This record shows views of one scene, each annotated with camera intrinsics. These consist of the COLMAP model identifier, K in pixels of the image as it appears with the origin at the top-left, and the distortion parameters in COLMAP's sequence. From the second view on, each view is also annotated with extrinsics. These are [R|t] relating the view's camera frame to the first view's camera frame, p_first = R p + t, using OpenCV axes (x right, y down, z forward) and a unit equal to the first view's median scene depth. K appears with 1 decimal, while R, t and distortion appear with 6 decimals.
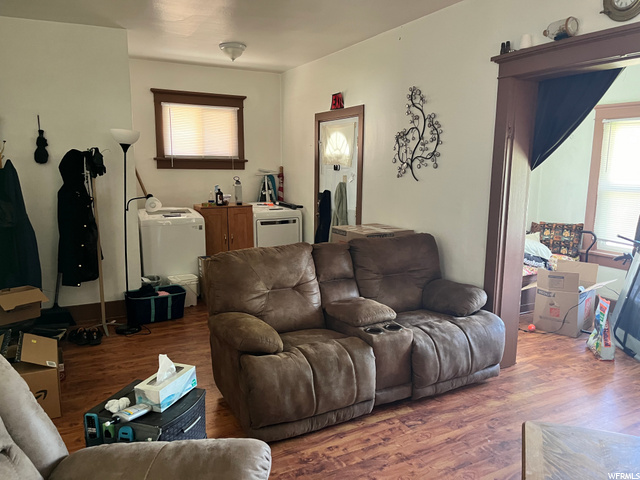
lens RADIAL K [[474.2, 0, 320.0], [0, 474.2, 240.0], [0, 0, 1]] dist [0.059393, -0.099710]
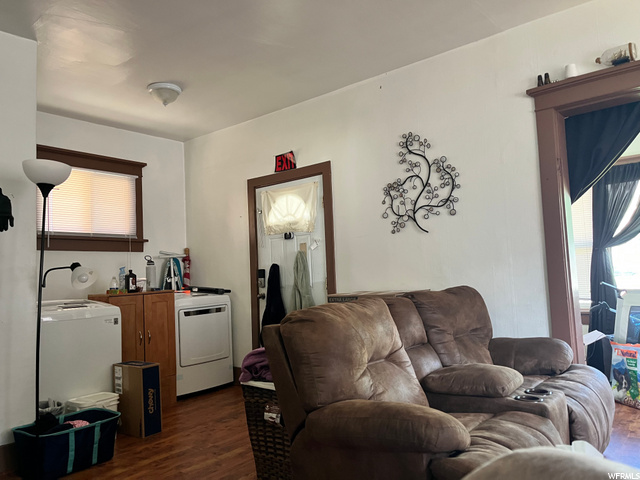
lens RADIAL K [[474.2, 0, 320.0], [0, 474.2, 240.0], [0, 0, 1]] dist [0.059393, -0.099710]
pose [[0.918367, -0.019000, 0.395273, -0.291494], [0.112566, 0.970127, -0.214899, 0.050094], [-0.379382, 0.241851, 0.893072, 0.264215]]
